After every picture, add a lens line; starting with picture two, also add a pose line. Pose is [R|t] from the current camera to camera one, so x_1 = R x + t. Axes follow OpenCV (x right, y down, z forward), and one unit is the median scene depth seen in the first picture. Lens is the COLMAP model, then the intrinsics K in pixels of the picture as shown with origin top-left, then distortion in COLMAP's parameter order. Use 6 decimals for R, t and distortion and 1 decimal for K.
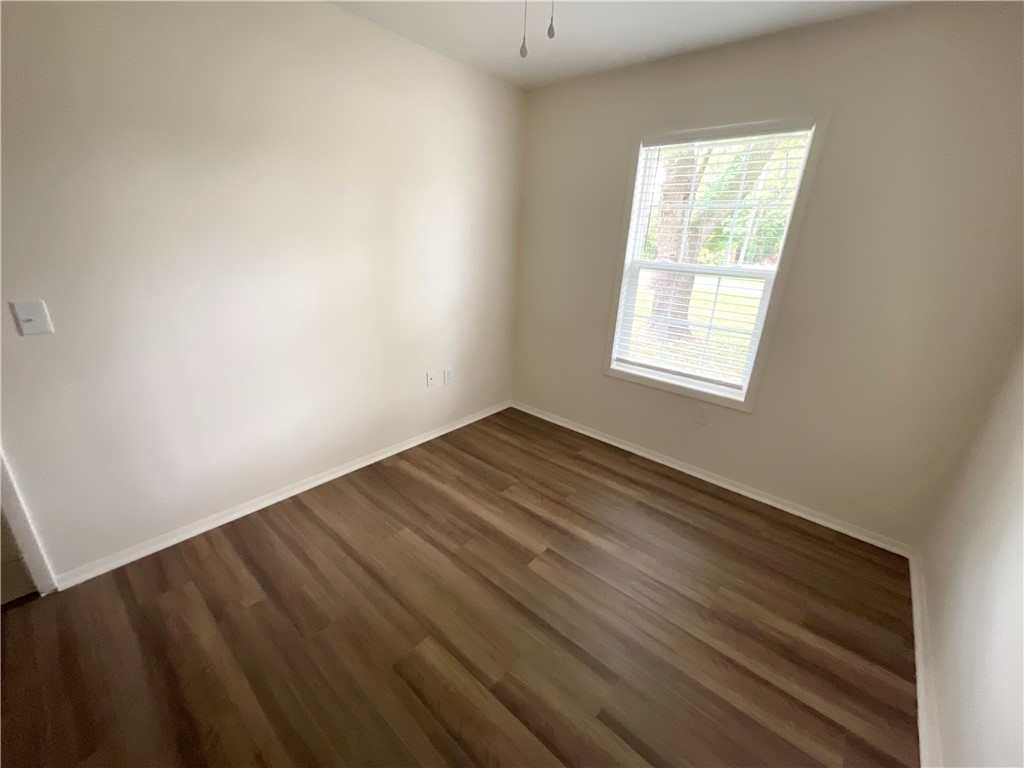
lens RADIAL K [[415.1, 0, 515.9], [0, 415.1, 384.5], [0, 0, 1]] dist [-0.005268, 0.003175]
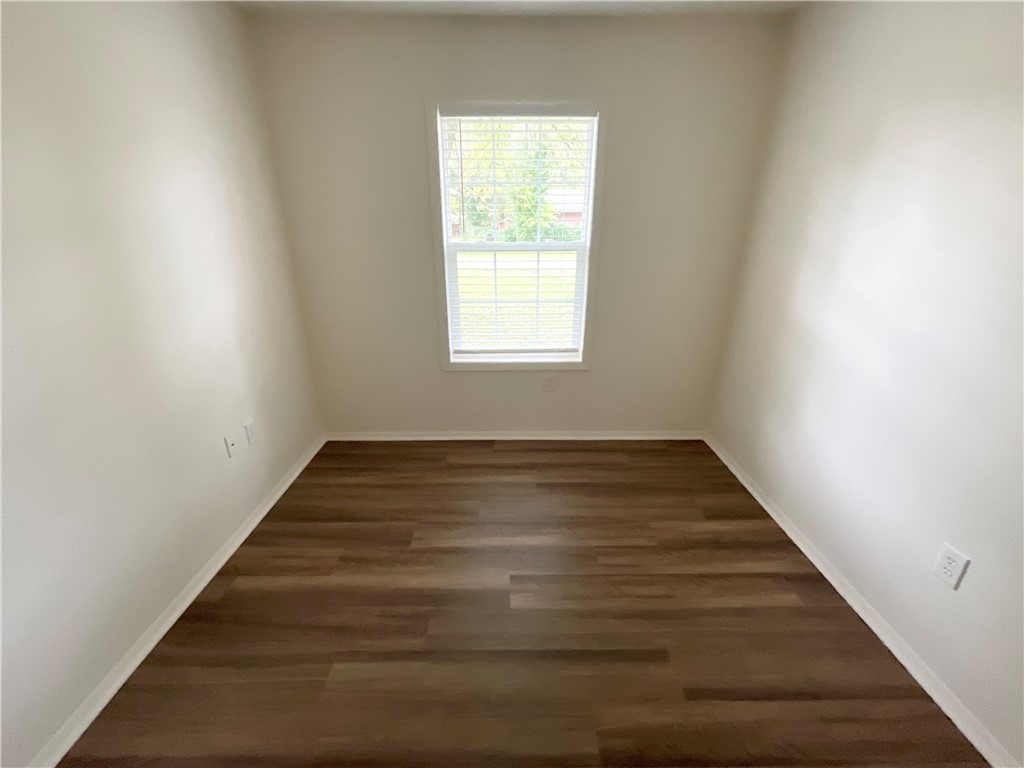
lens RADIAL K [[415.1, 0, 514.6], [0, 415.1, 382.9], [0, 0, 1]] dist [-0.005268, 0.003175]
pose [[0.753648, -0.278666, 0.595281, -0.273635], [0.255801, 0.958627, 0.124903, -0.090438], [-0.605458, 0.058141, 0.793750, 0.222764]]
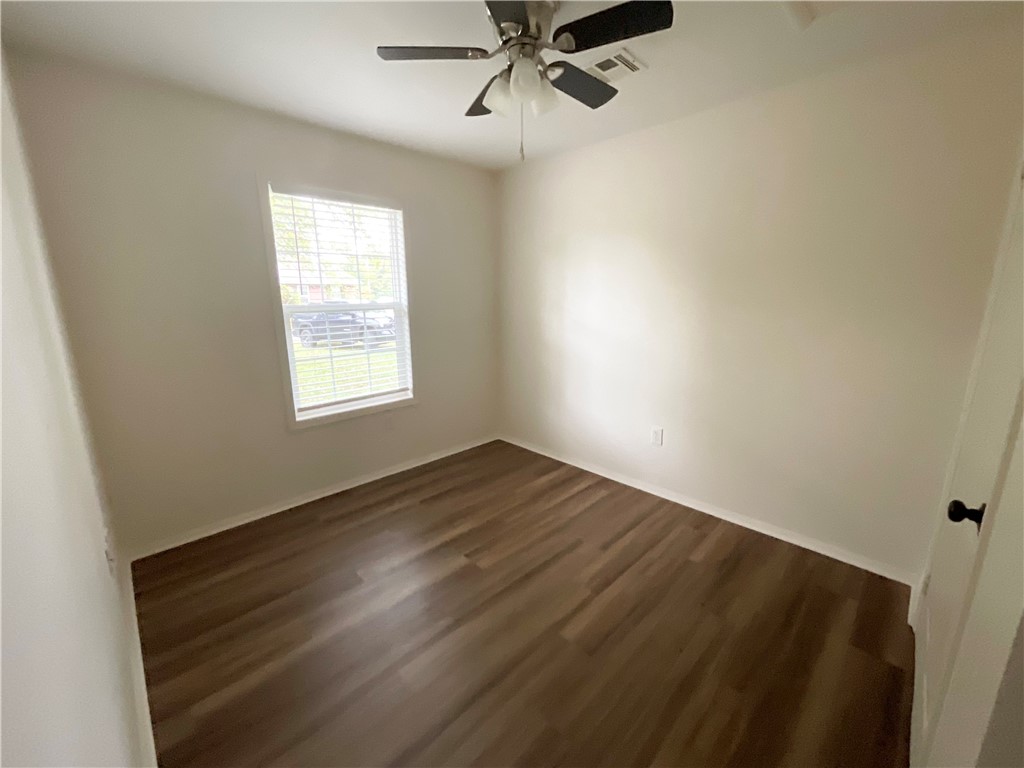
lens RADIAL K [[415.1, 0, 516.0], [0, 415.1, 378.0], [0, 0, 1]] dist [-0.005268, 0.003175]
pose [[0.078482, -0.245629, 0.966182, -0.711650], [0.348047, 0.914939, 0.204330, -0.175334], [-0.934186, 0.320240, 0.157296, 0.456693]]
